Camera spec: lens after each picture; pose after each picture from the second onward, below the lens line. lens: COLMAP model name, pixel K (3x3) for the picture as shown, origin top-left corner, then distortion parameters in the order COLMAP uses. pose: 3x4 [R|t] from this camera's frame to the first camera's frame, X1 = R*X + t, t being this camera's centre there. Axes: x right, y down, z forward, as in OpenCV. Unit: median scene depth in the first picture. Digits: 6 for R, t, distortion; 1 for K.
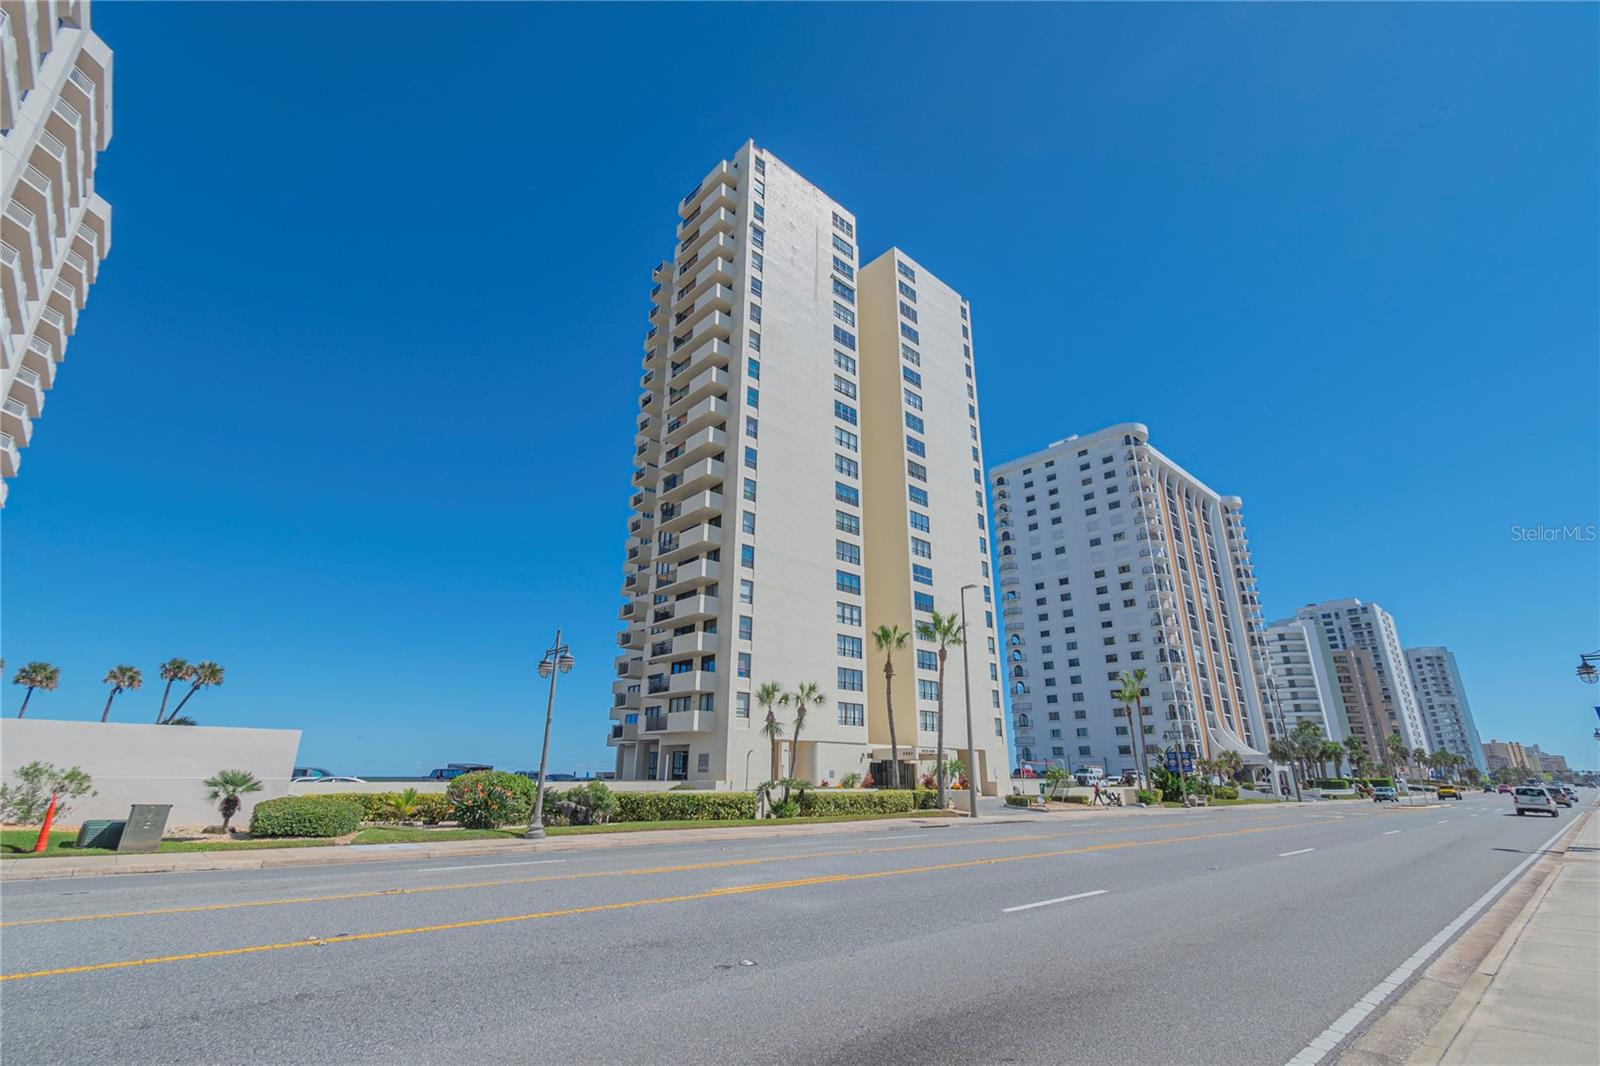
lens RADIAL K [[706.7, 0, 795.9], [0, 706.7, 532.0], [0, 0, 1]] dist [0.010118, -0.005609]
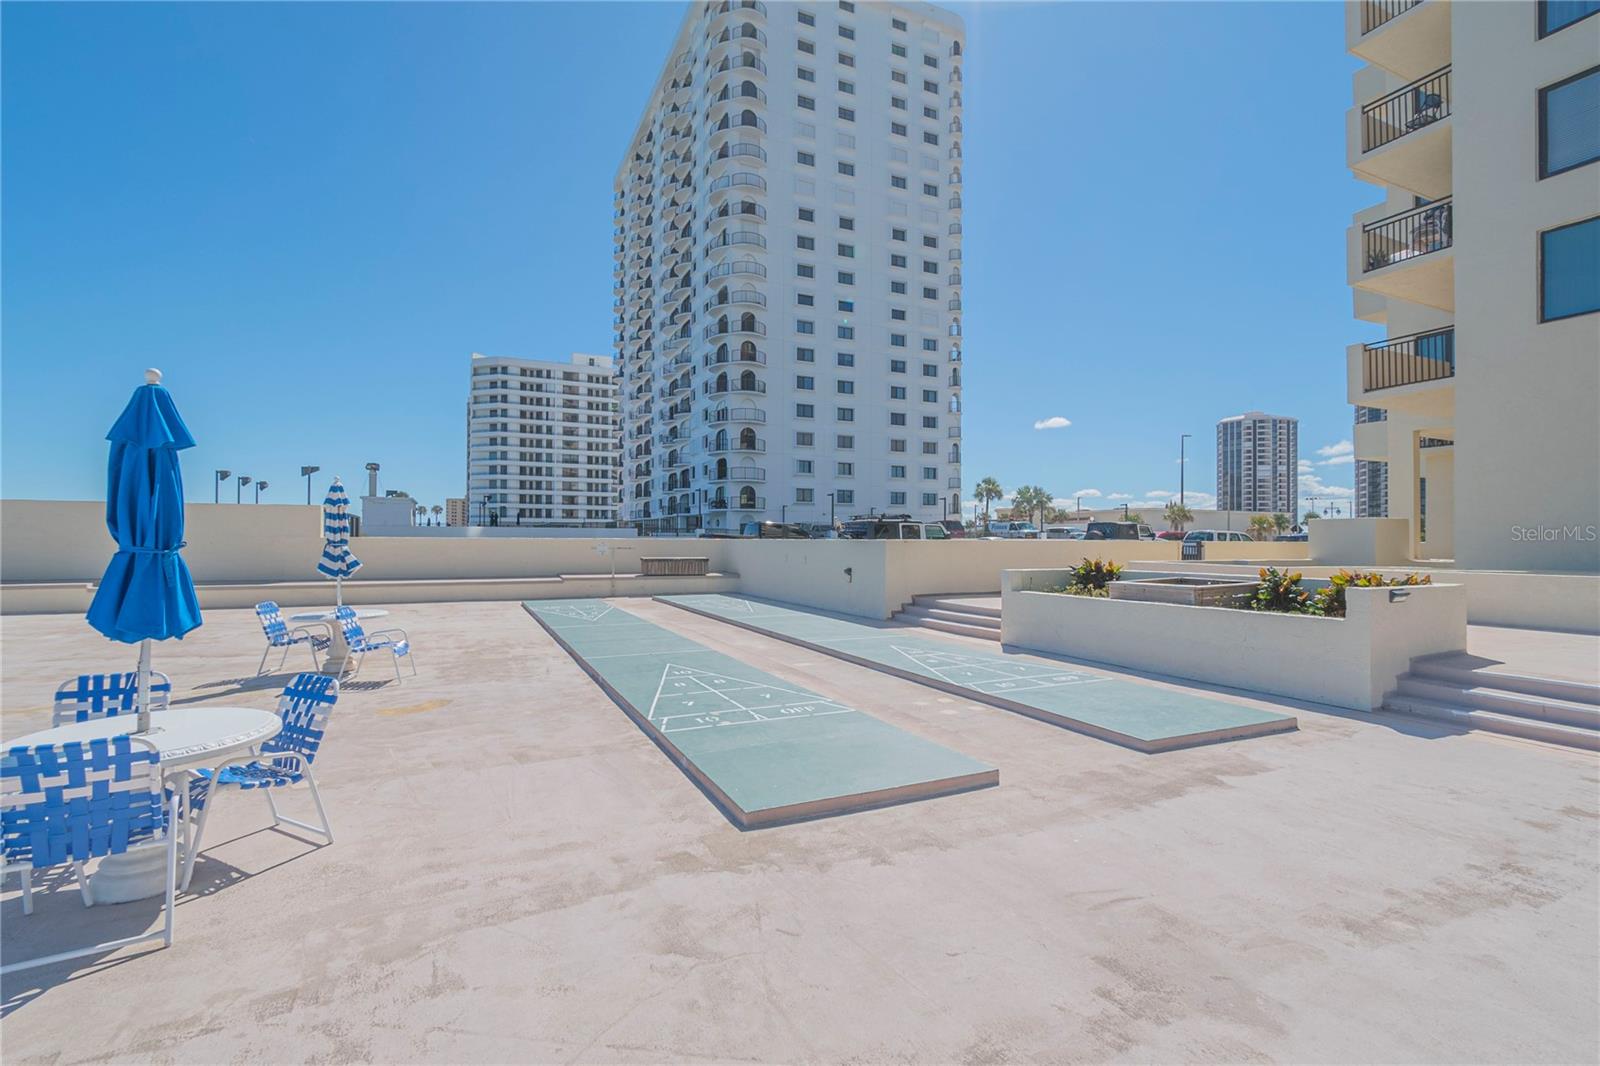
lens RADIAL K [[706.7, 0, 791.9], [0, 706.7, 535.7], [0, 0, 1]] dist [0.010118, -0.005609]
pose [[0.315642, 0.004820, 0.948866, -0.205103], [-0.315894, 0.943479, 0.100291, 0.284797], [-0.894752, -0.331397, 0.299324, 0.816585]]
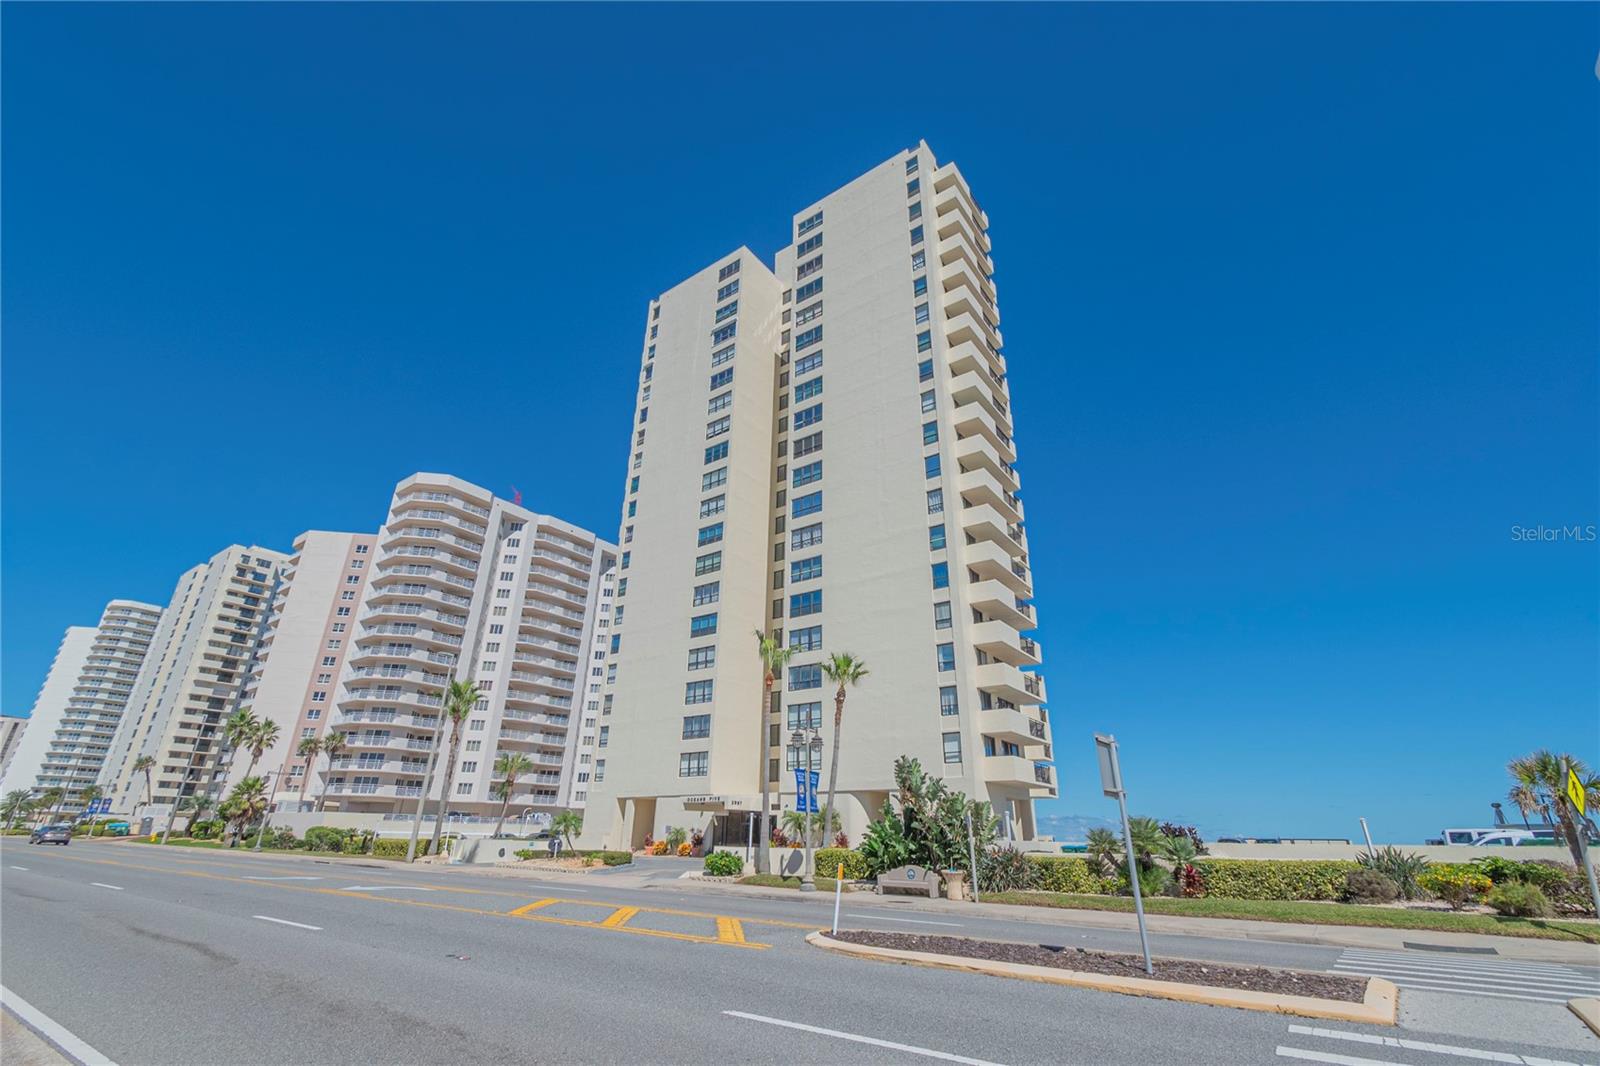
lens RADIAL K [[706.7, 0, 802.0], [0, 706.7, 533.8], [0, 0, 1]] dist [0.010118, -0.005609]
pose [[0.191519, -0.396881, -0.897667, 0.539448], [0.307050, 0.892917, -0.329271, 0.169562], [0.932224, -0.212567, 0.292873, 0.462836]]
